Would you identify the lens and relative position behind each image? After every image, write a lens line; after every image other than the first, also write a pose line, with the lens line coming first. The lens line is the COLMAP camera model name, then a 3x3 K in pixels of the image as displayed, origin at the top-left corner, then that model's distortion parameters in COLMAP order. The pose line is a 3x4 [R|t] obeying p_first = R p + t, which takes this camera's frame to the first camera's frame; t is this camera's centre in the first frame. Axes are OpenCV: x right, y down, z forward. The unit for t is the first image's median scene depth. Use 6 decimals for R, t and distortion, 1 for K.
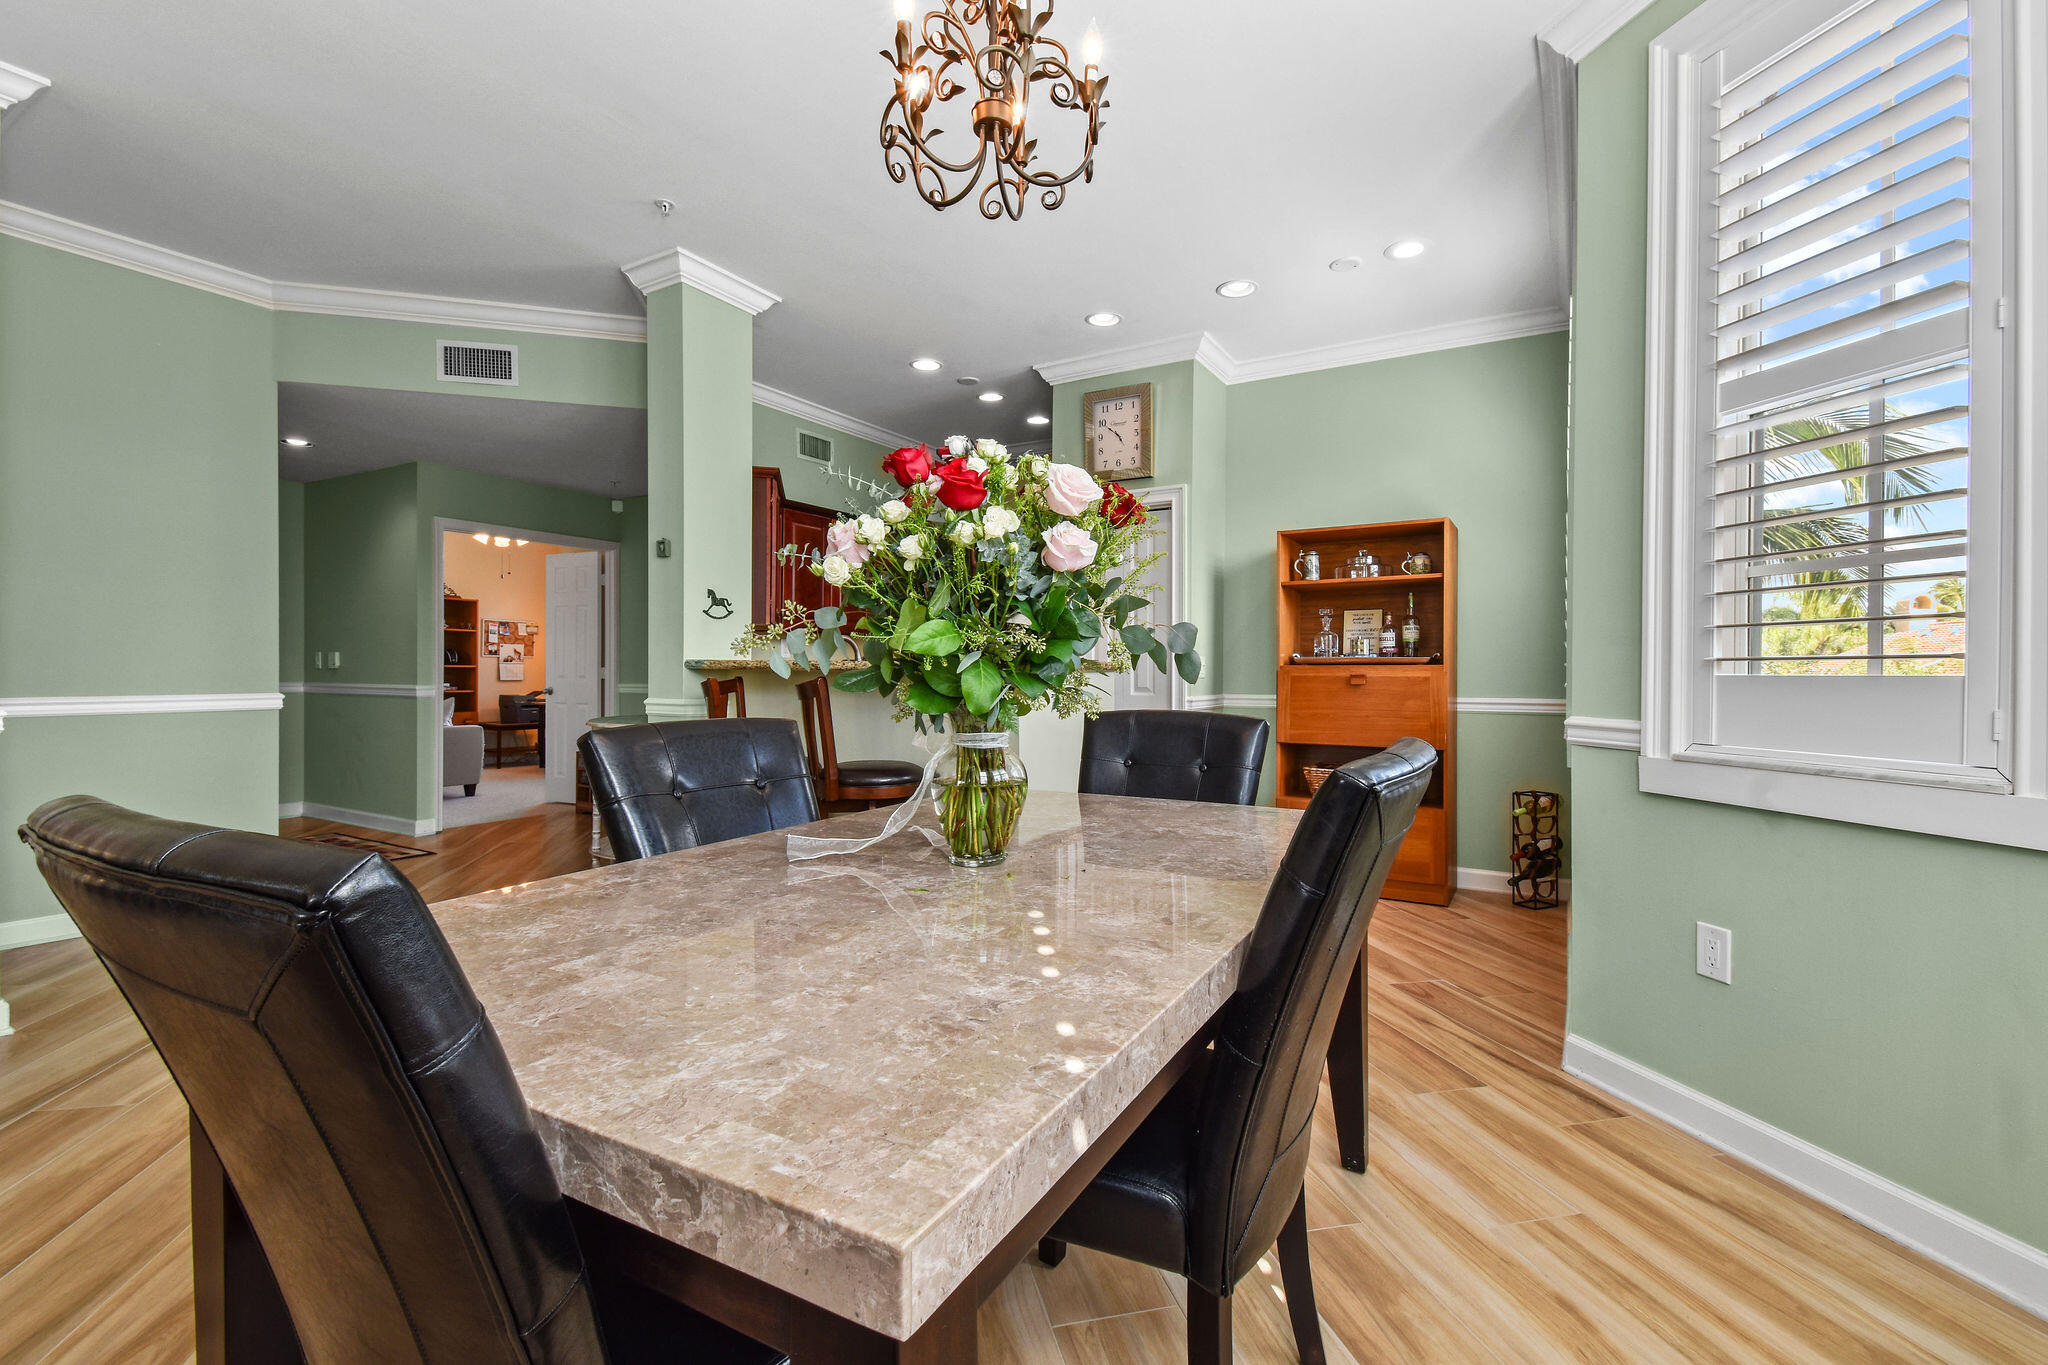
lens RADIAL K [[901.5, 0, 1029.3], [0, 901.5, 661.2], [0, 0, 1]] dist [0.044701, -0.022729]
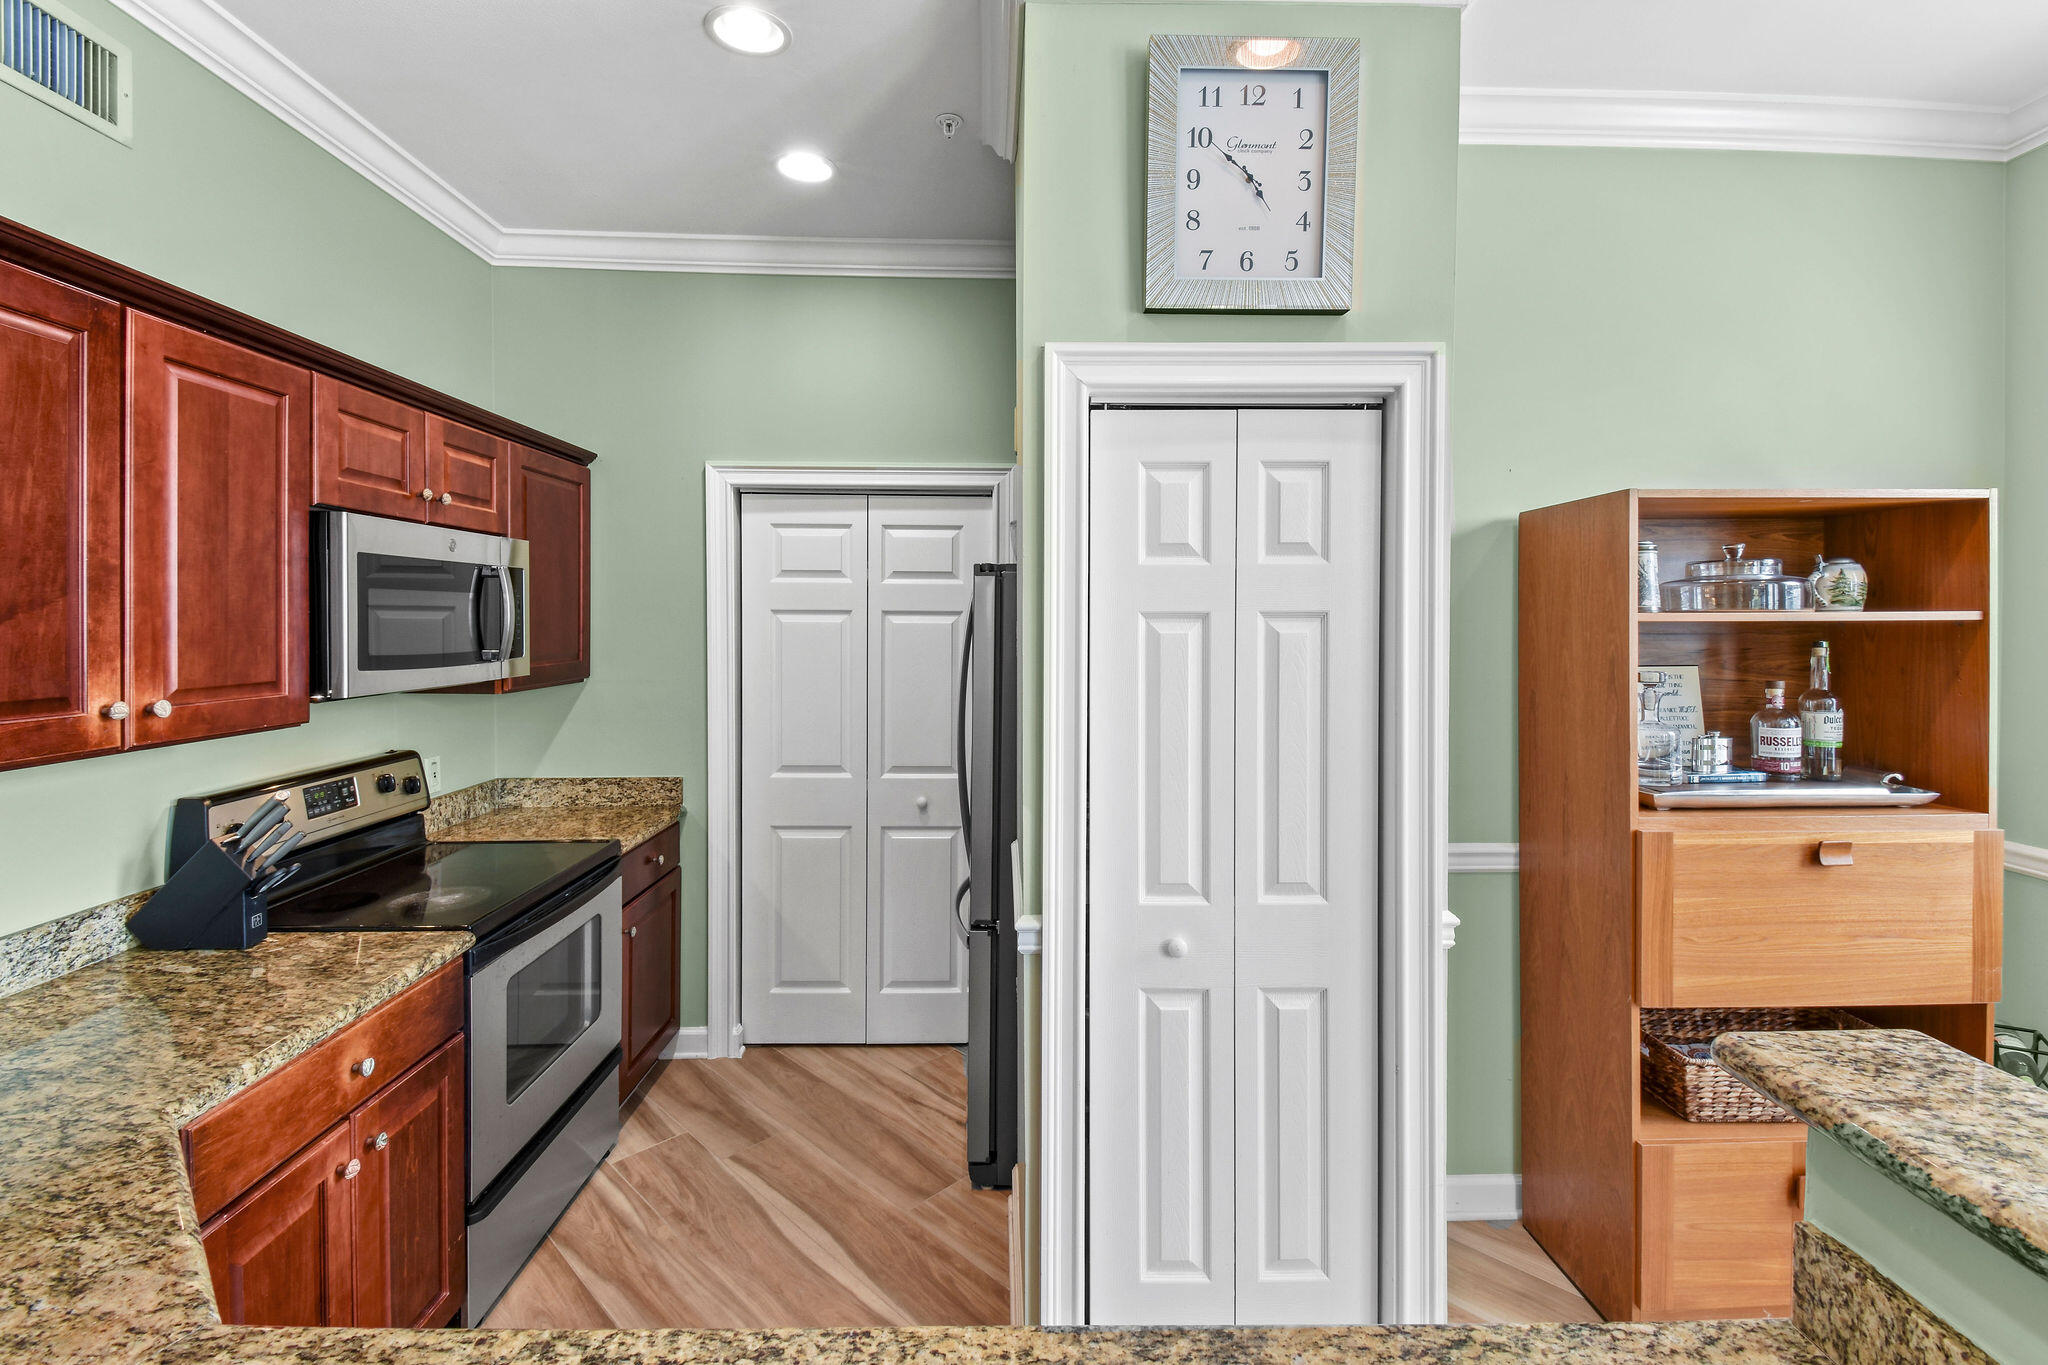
lens RADIAL K [[909.3, 0, 1027.9], [0, 909.3, 625.5], [0, 0, 1]] dist [0.036454, -0.022522]
pose [[0.849938, -0.007086, 0.526835, -0.174648], [-0.002318, 0.999850, 0.017188, -0.089057], [-0.526877, -0.015830, 0.849794, 0.791714]]
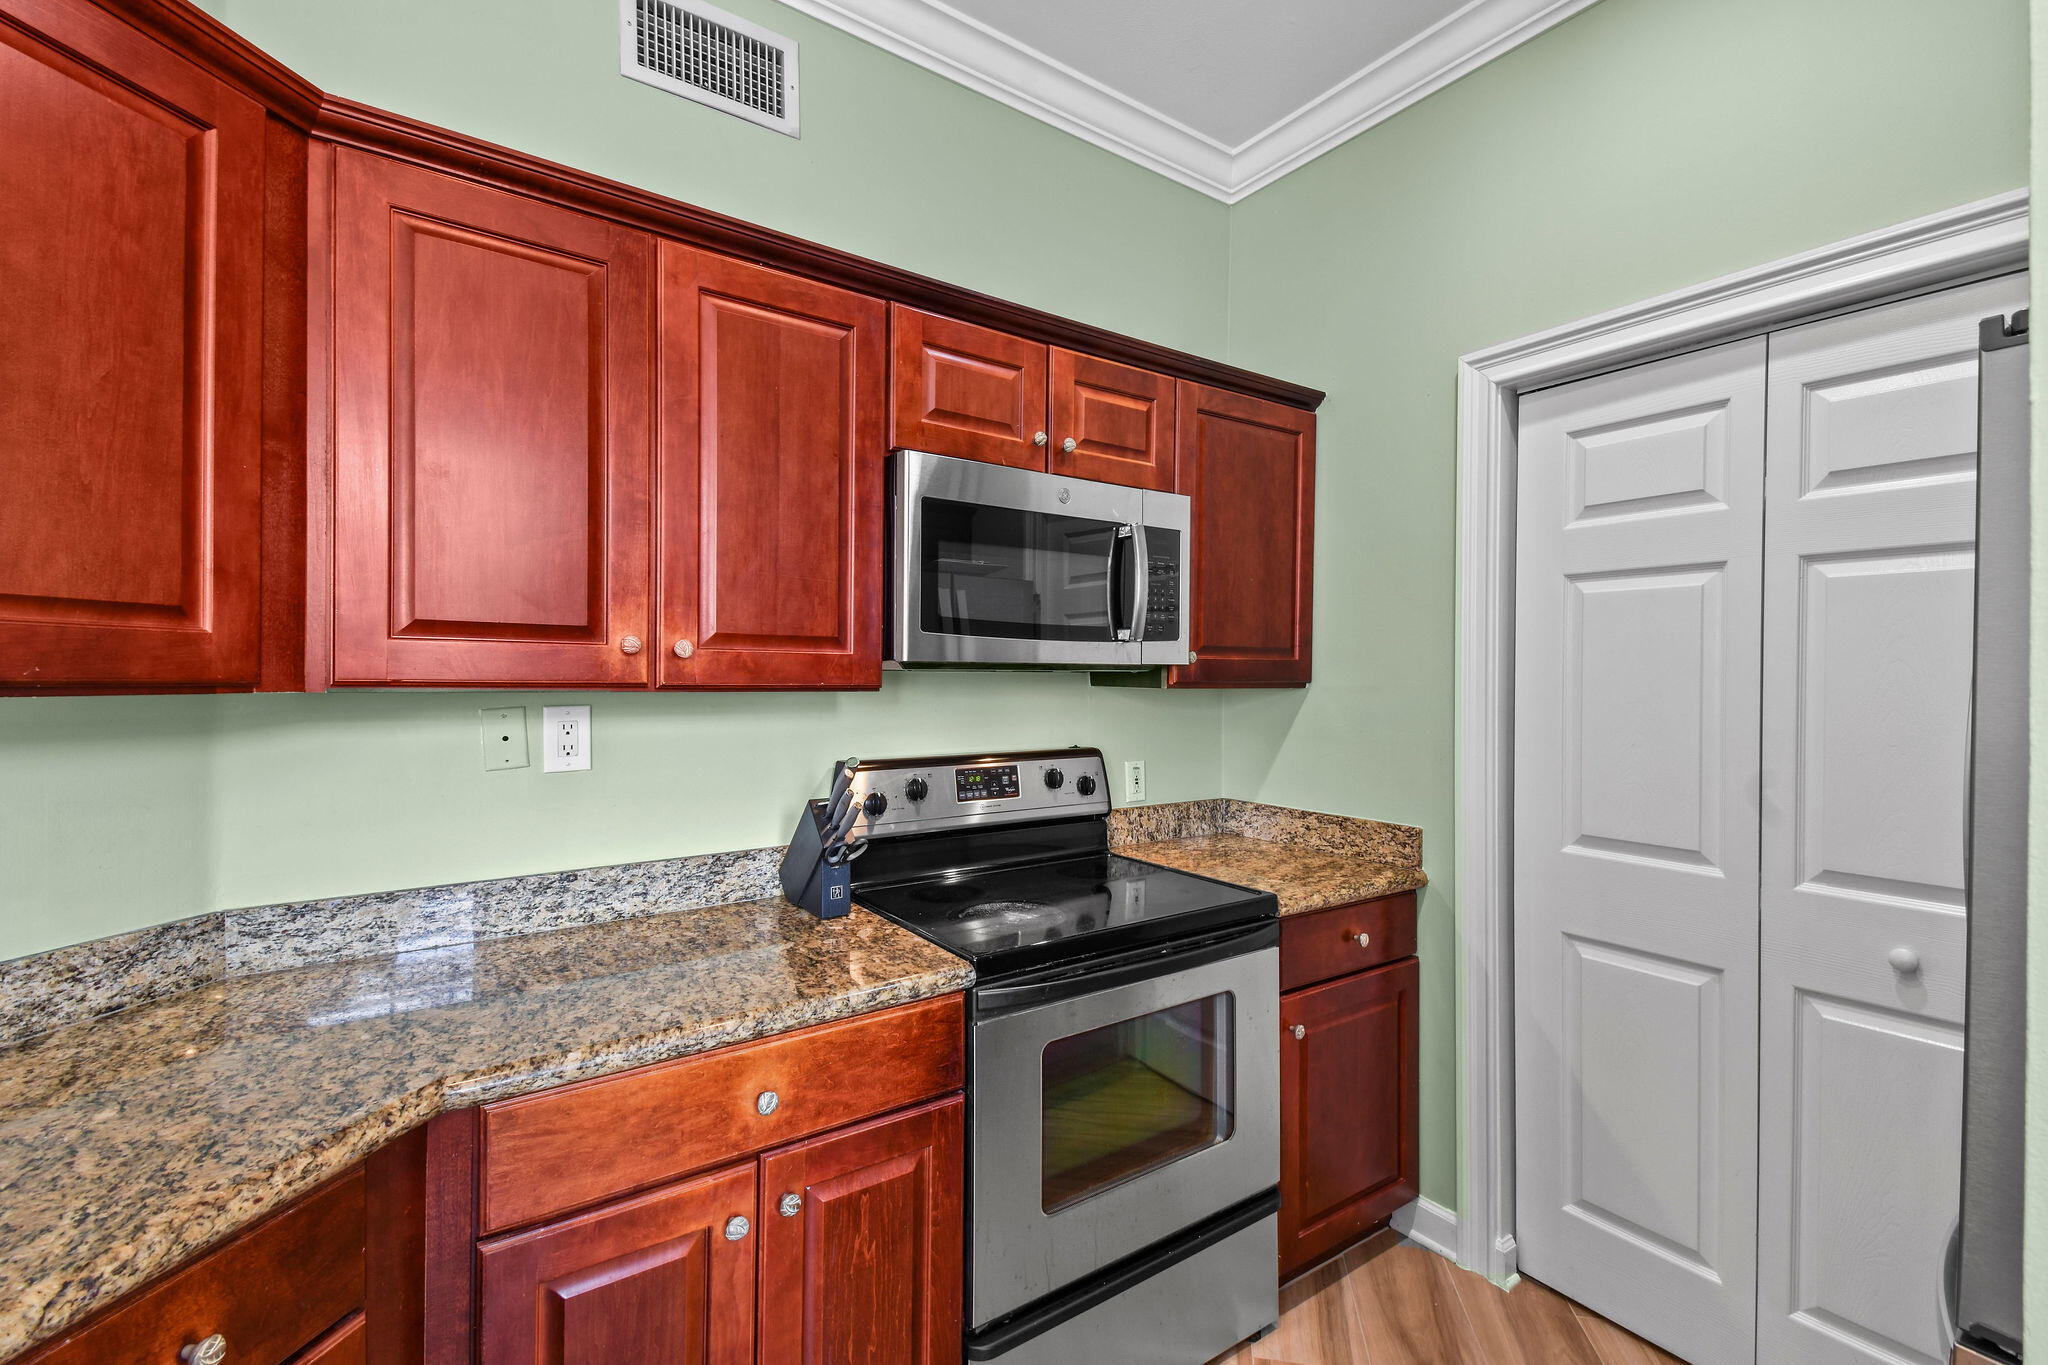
lens RADIAL K [[898.7, 0, 1028.5], [0, 898.7, 677.7], [0, 0, 1]] dist [0.043467, -0.022633]
pose [[0.909200, 0.000741, -0.416360, -0.023917], [0.002323, 0.999974, 0.006854, -0.044201], [0.416354, -0.007199, 0.909174, 1.001561]]
